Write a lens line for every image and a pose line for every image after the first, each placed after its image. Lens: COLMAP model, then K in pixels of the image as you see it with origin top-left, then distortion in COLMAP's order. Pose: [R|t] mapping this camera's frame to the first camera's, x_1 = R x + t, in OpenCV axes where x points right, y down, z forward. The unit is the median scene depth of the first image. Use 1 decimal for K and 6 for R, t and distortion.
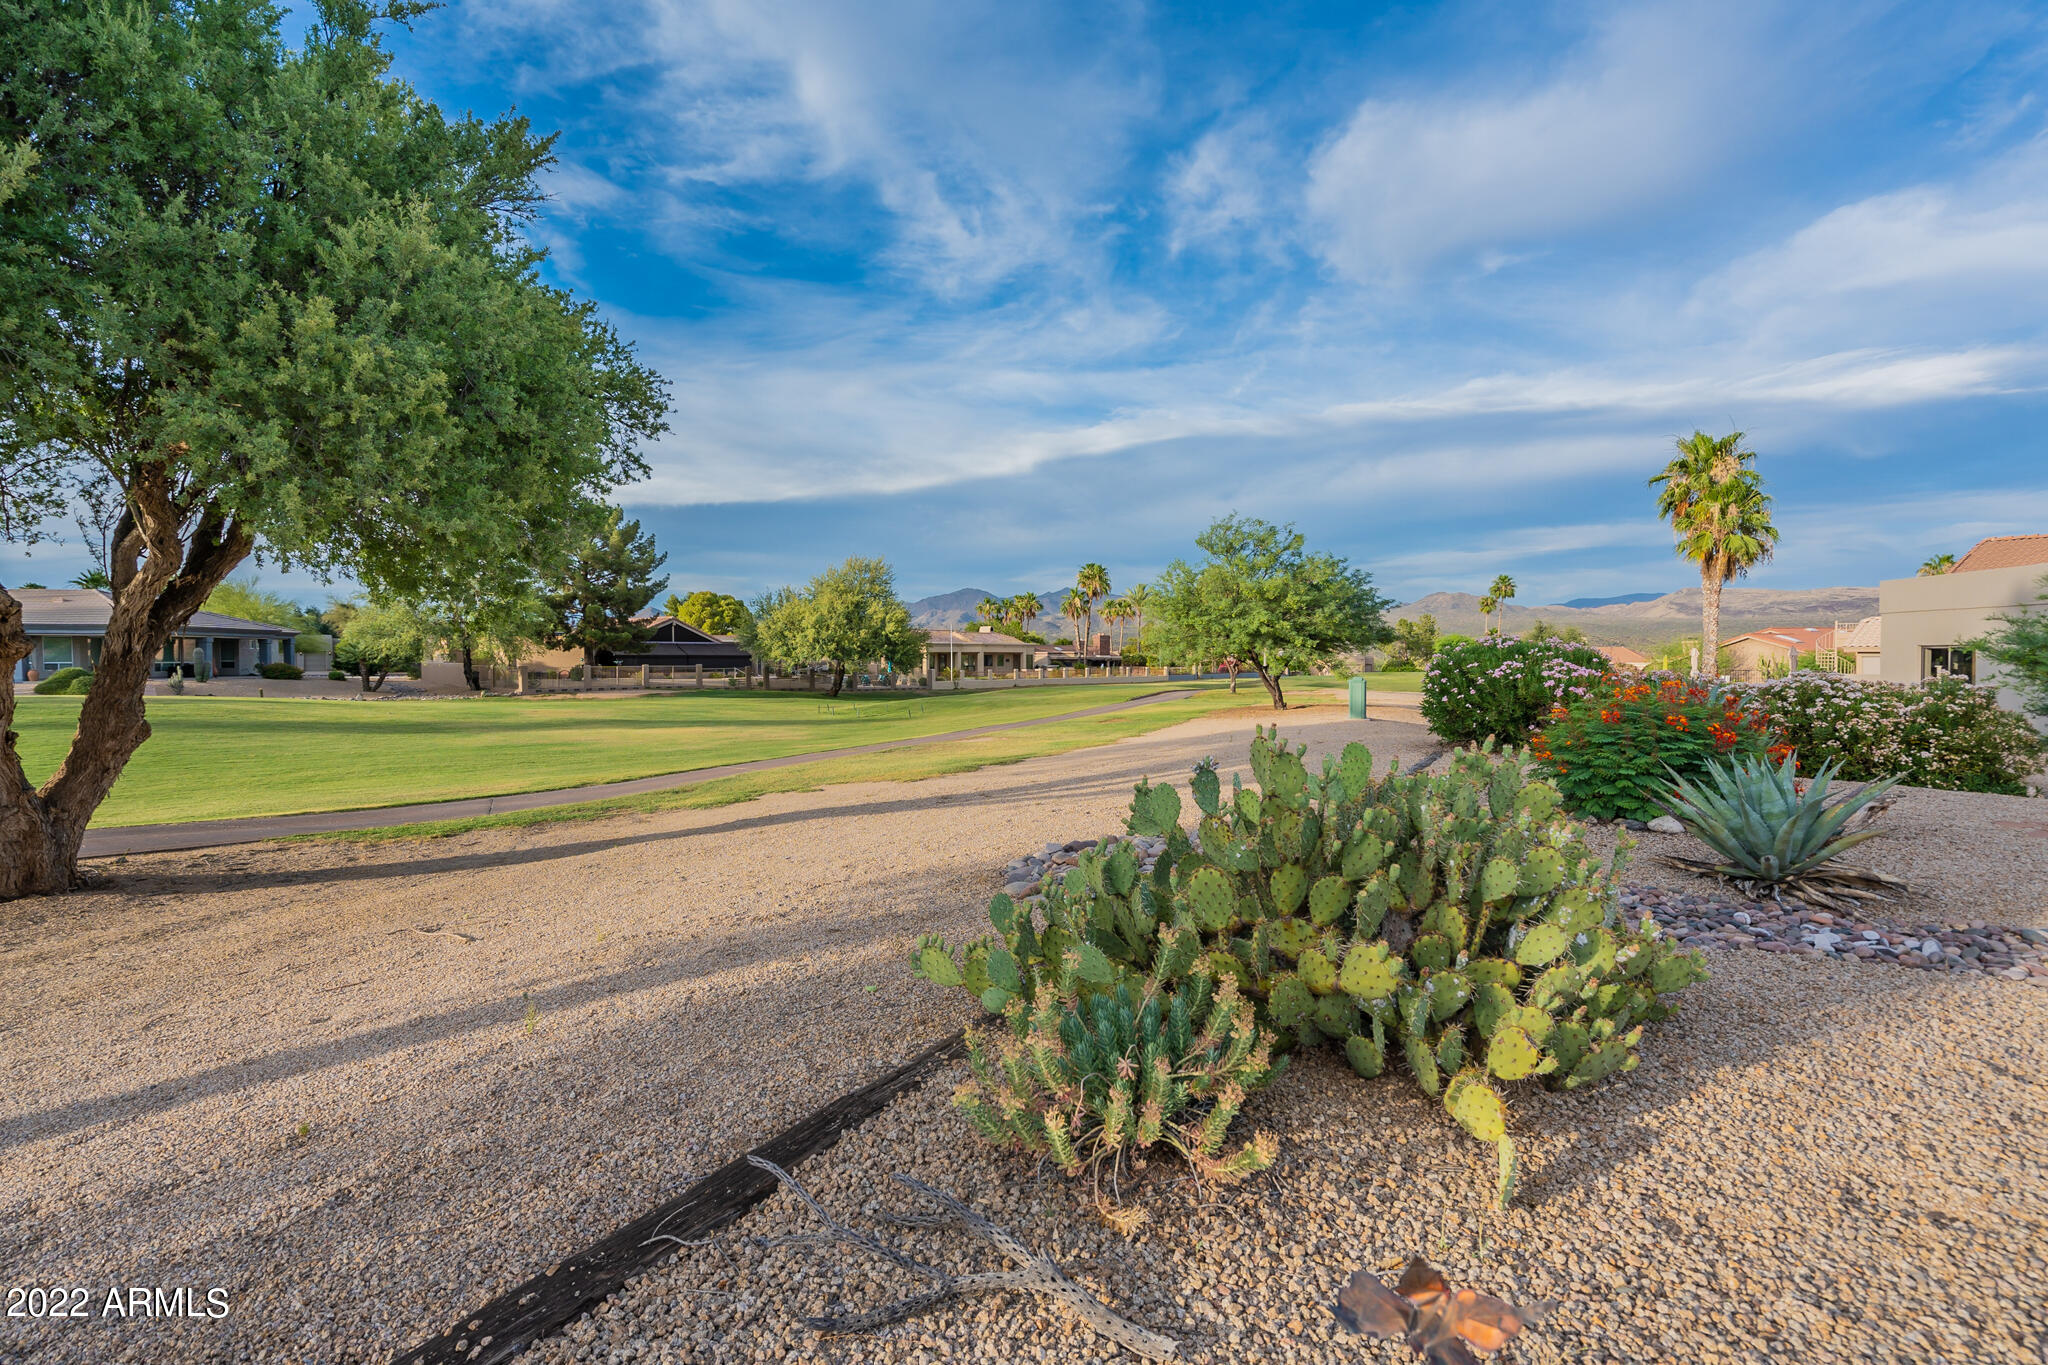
lens RADIAL K [[935.9, 0, 993.4], [0, 935.9, 668.4], [0, 0, 1]] dist [0.000536, 0.001409]
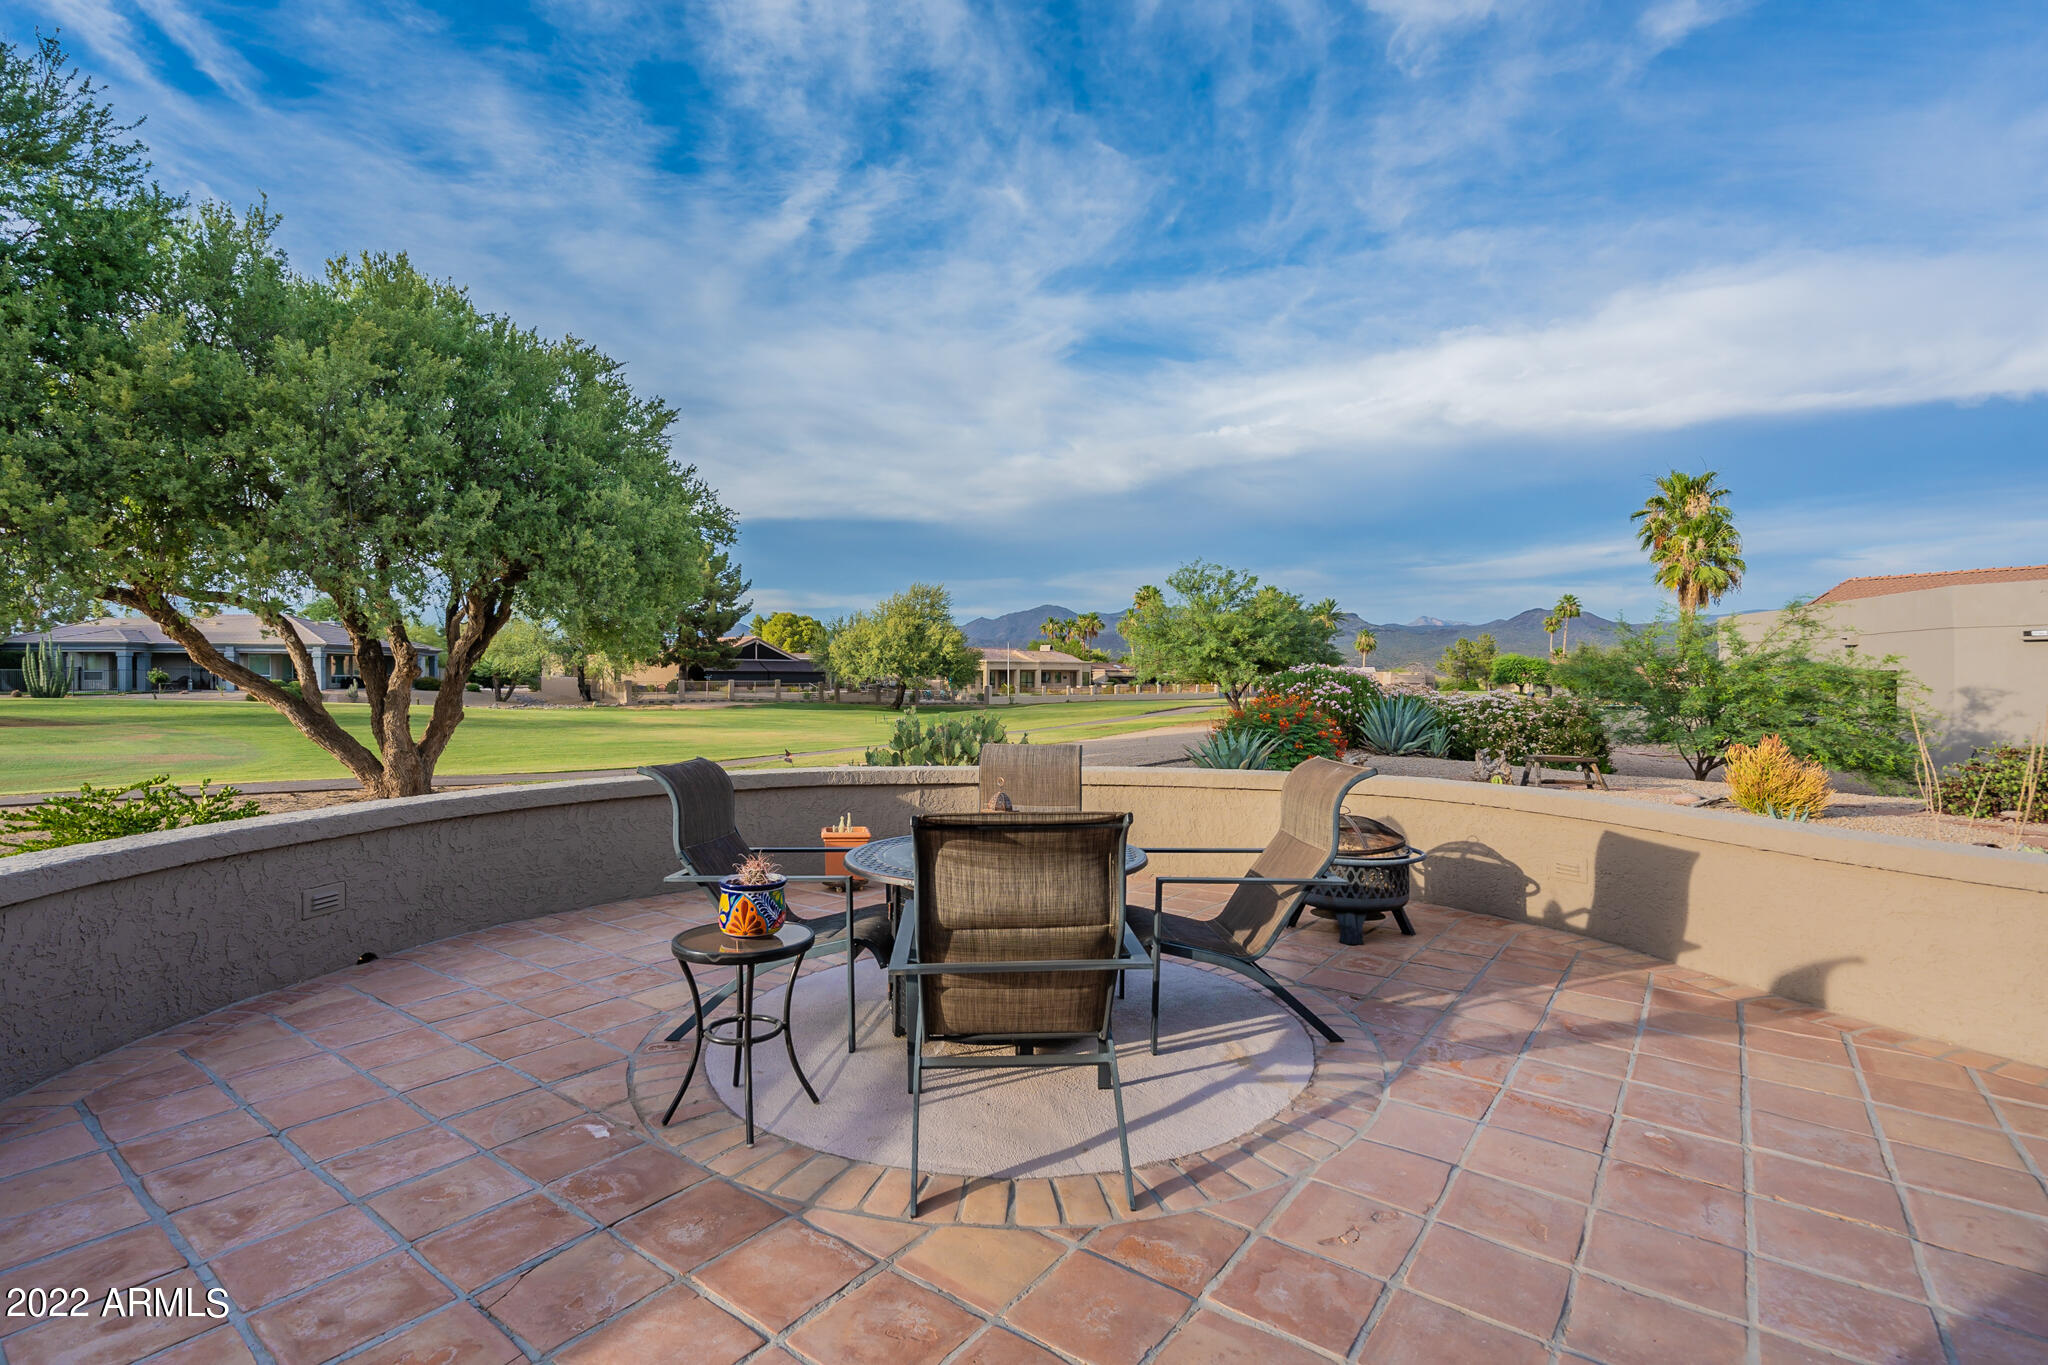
lens RADIAL K [[935.9, 0, 1001.8], [0, 935.9, 671.0], [0, 0, 1]] dist [0.000536, 0.001409]
pose [[0.996976, 0.004384, -0.077583, 0.041587], [-0.005510, 0.999882, -0.014310, -0.000315], [0.077511, 0.014695, 0.996883, -0.102498]]
